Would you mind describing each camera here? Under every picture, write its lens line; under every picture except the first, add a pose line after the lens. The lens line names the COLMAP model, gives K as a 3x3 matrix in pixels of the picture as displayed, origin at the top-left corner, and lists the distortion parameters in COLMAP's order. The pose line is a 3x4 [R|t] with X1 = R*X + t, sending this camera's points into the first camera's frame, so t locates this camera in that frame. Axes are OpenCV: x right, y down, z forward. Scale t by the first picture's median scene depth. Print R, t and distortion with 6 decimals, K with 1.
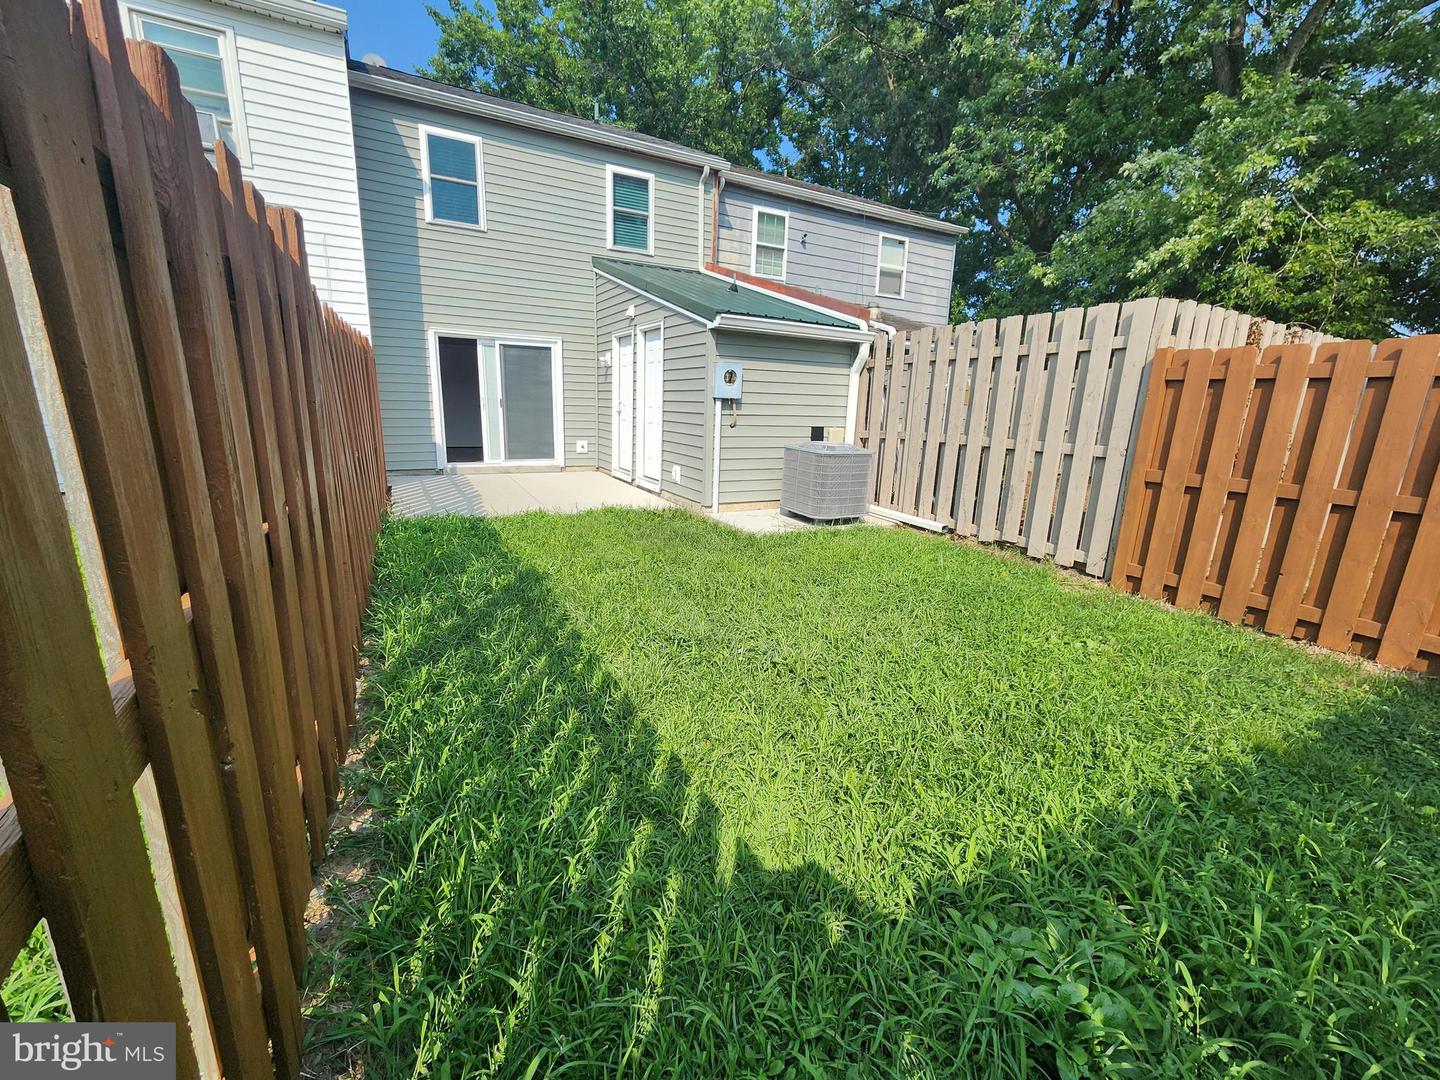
lens RADIAL K [[584.8, 0, 715.0], [0, 584.8, 541.2], [0, 0, 1]] dist [-0.001349, 0.000236]
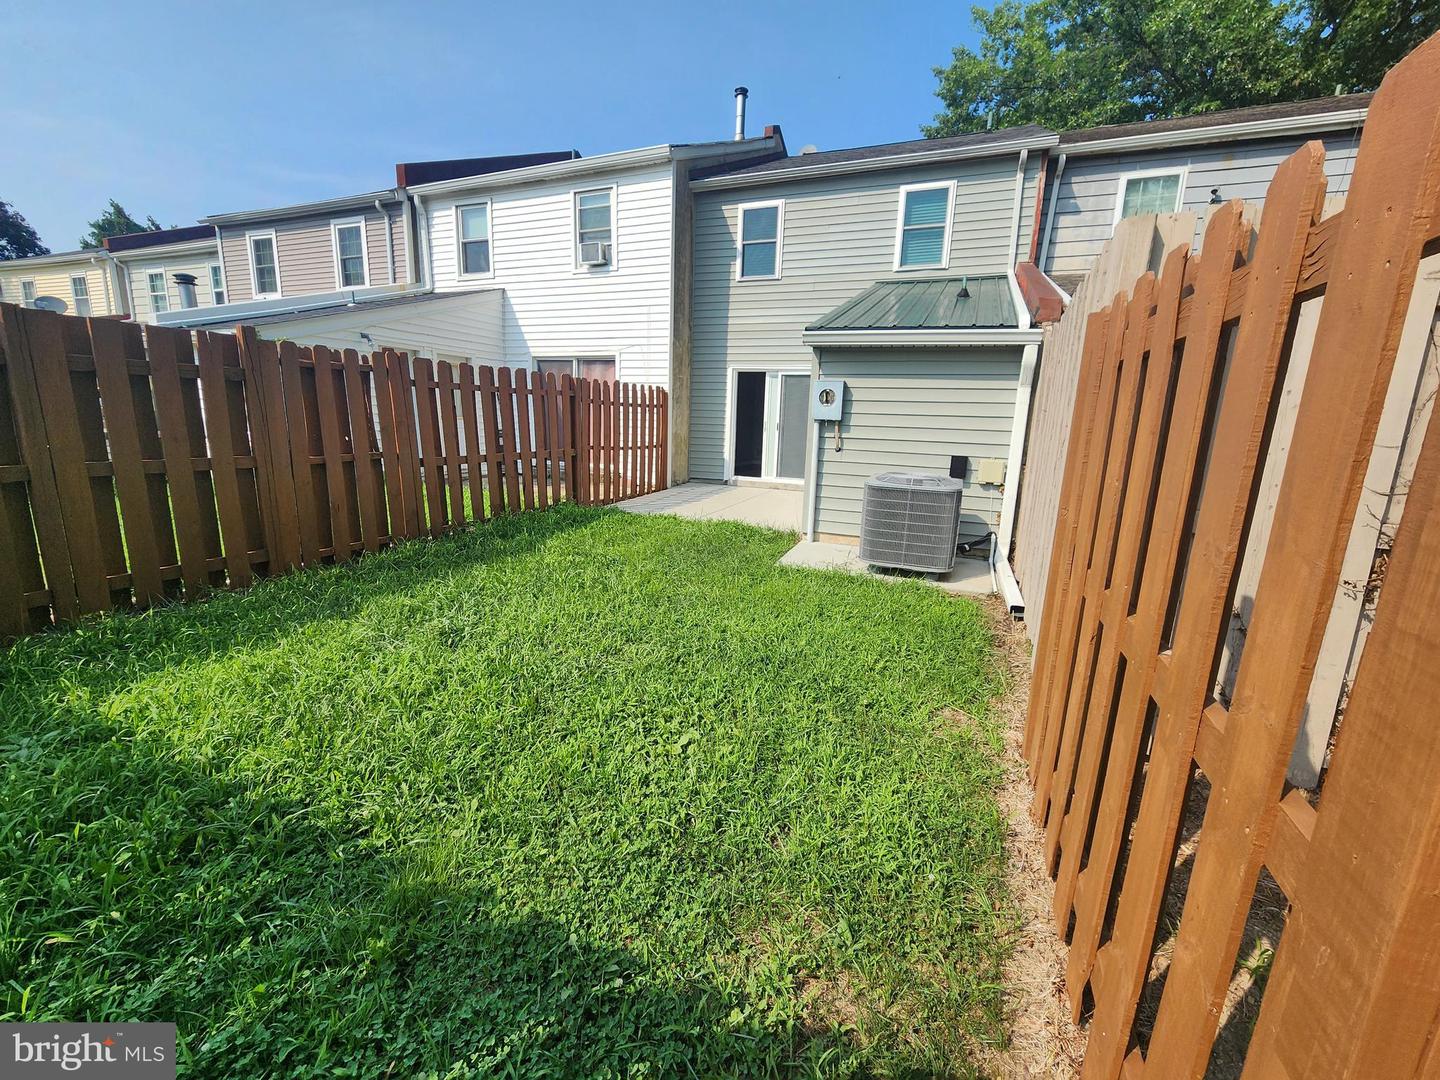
lens RADIAL K [[584.8, 0, 715.3], [0, 584.8, 537.9], [0, 0, 1]] dist [-0.001349, 0.000236]
pose [[0.648601, 0.146552, -0.746886, 0.437450], [-0.186648, 0.981951, 0.030590, -0.039491], [0.737888, 0.119564, 0.664248, 0.195250]]
